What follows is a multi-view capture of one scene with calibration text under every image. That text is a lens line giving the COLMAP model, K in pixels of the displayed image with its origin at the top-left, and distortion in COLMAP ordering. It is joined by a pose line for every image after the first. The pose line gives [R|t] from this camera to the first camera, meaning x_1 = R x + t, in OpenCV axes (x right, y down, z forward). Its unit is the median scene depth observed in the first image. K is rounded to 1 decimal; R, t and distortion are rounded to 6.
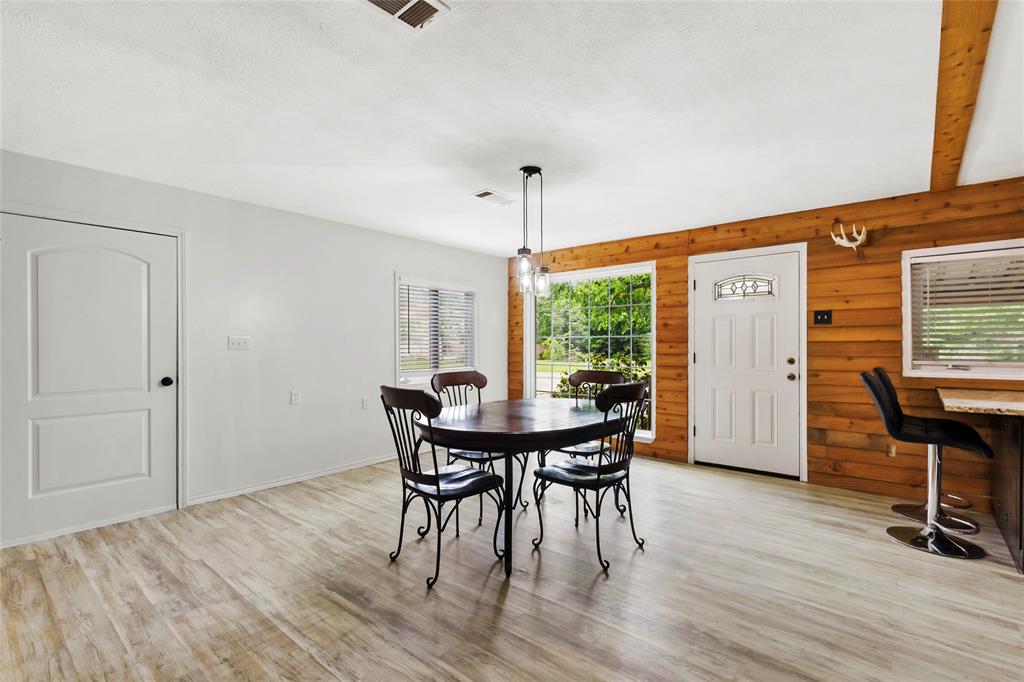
lens RADIAL K [[474.7, 0, 510.9], [0, 474.7, 346.8], [0, 0, 1]] dist [0.014390, 0.000283]
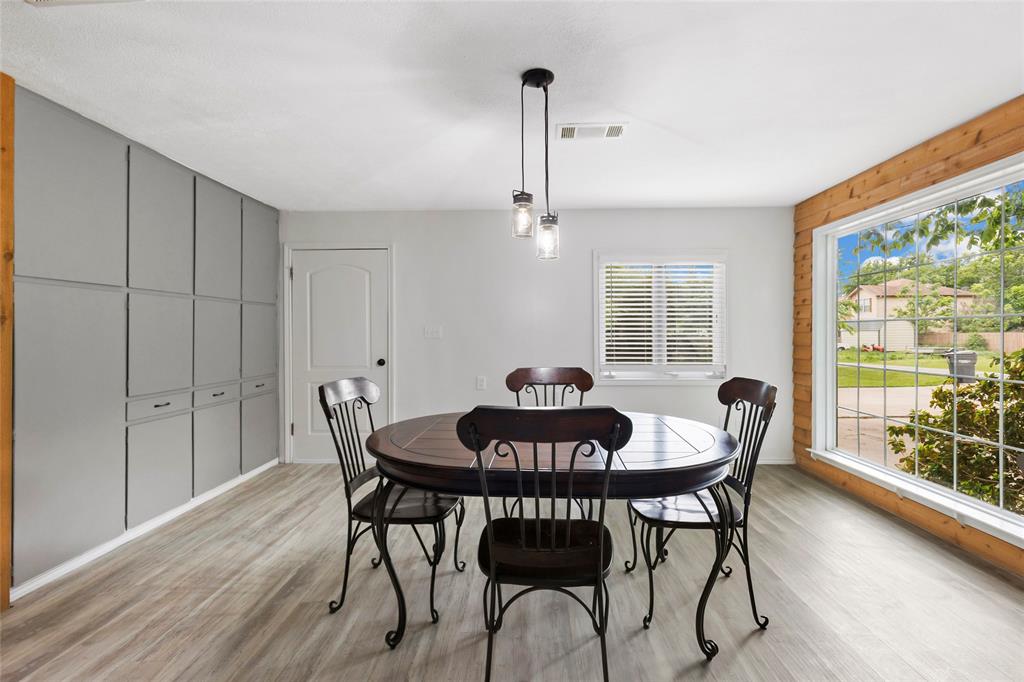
lens RADIAL K [[466.7, 0, 512.8], [0, 466.7, 334.2], [0, 0, 1]] dist [0.010989, -0.000044]
pose [[0.629504, -0.000361, -0.776997, 0.560085], [-0.002036, 0.999996, -0.002114, -0.001484], [0.776994, 0.002913, 0.629501, 0.566865]]
